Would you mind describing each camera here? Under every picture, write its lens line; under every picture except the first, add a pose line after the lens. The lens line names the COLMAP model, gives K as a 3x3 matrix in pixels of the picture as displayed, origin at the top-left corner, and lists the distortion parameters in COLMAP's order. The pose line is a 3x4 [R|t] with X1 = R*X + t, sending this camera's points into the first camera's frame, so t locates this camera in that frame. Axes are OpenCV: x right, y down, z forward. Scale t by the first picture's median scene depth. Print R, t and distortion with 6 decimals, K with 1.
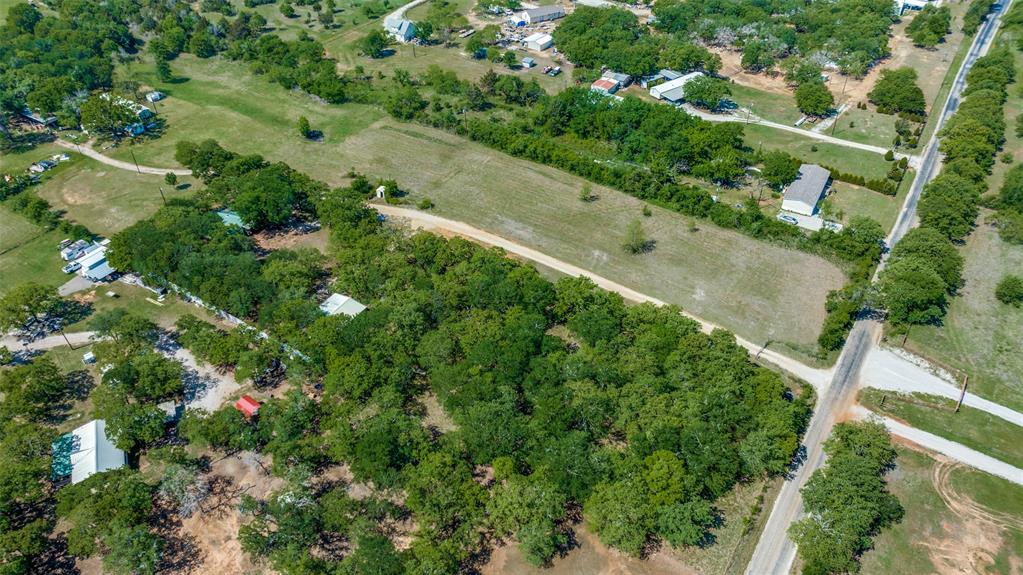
lens RADIAL K [[723.3, 0, 511.5], [0, 723.3, 287.5], [0, 0, 1]] dist [0.003723, -0.038372]
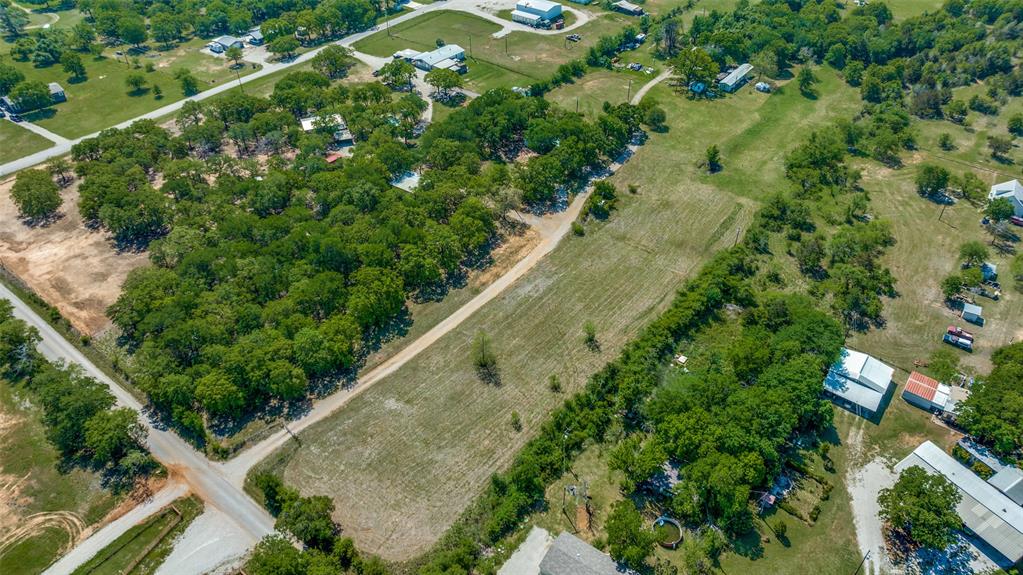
lens RADIAL K [[695.7, 0, 511.5], [0, 695.7, 287.5], [0, 0, 1]] dist [-0.003336, -0.000928]
pose [[-0.056870, 0.651579, -0.756446, 0.807682], [-0.640781, 0.557204, 0.528132, -0.621498], [0.765615, 0.514751, 0.385831, 0.690623]]
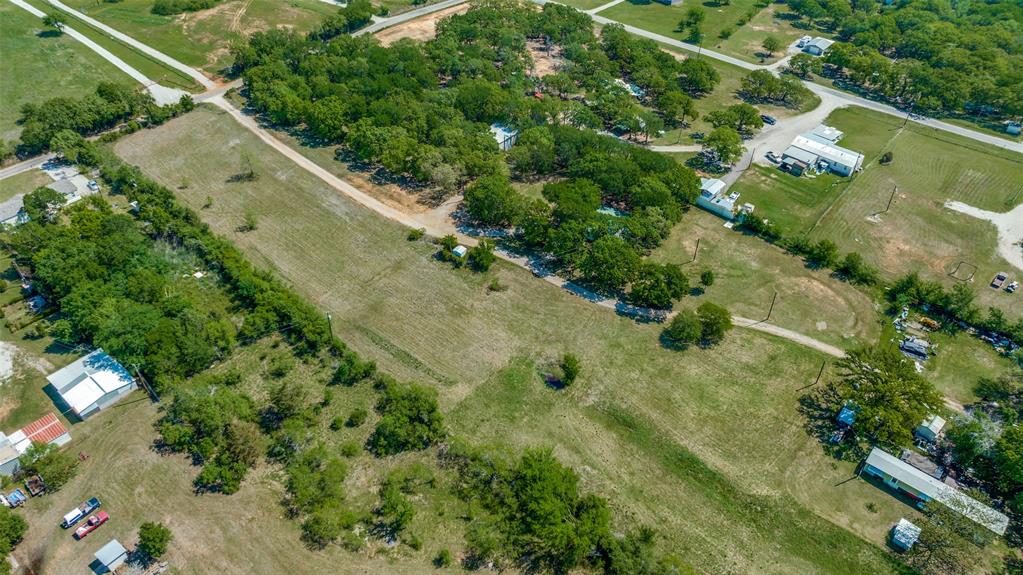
lens RADIAL K [[732.8, 0, 511.5], [0, 732.8, 287.5], [0, 0, 1]] dist [-0.080485, 0.117360]
pose [[-0.992381, -0.076411, 0.096654, -0.399770], [0.080955, 0.186990, 0.979020, -1.203283], [-0.092881, 0.979386, -0.179379, 1.440378]]
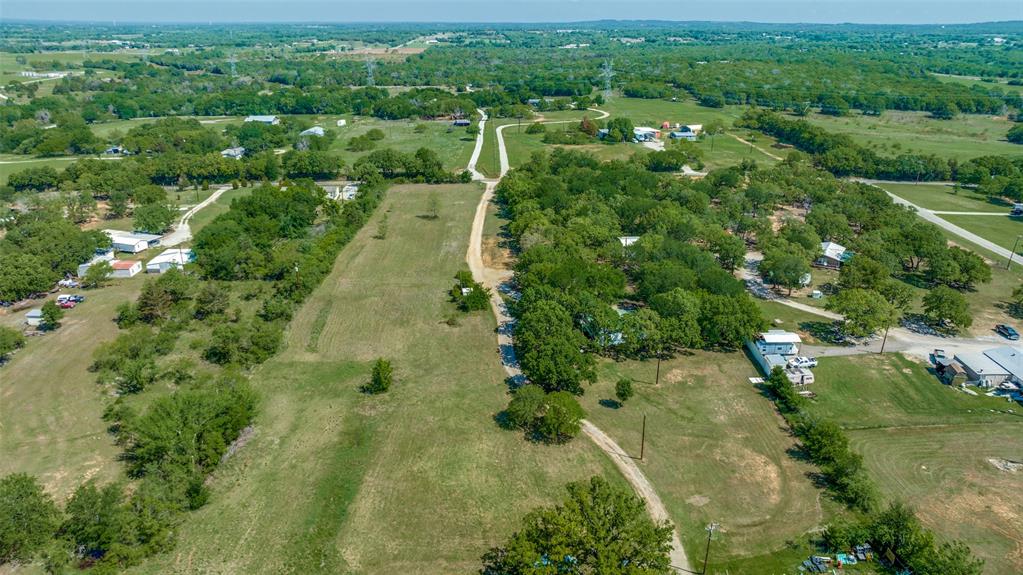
lens RADIAL K [[723.3, 0, 511.5], [0, 723.3, 287.5], [0, 0, 1]] dist [0.003723, -0.038372]
pose [[-0.573701, -0.279813, 0.769787, -1.067081], [0.526251, 0.594257, 0.608209, -0.779124], [-0.627636, 0.754031, -0.193674, 1.360352]]
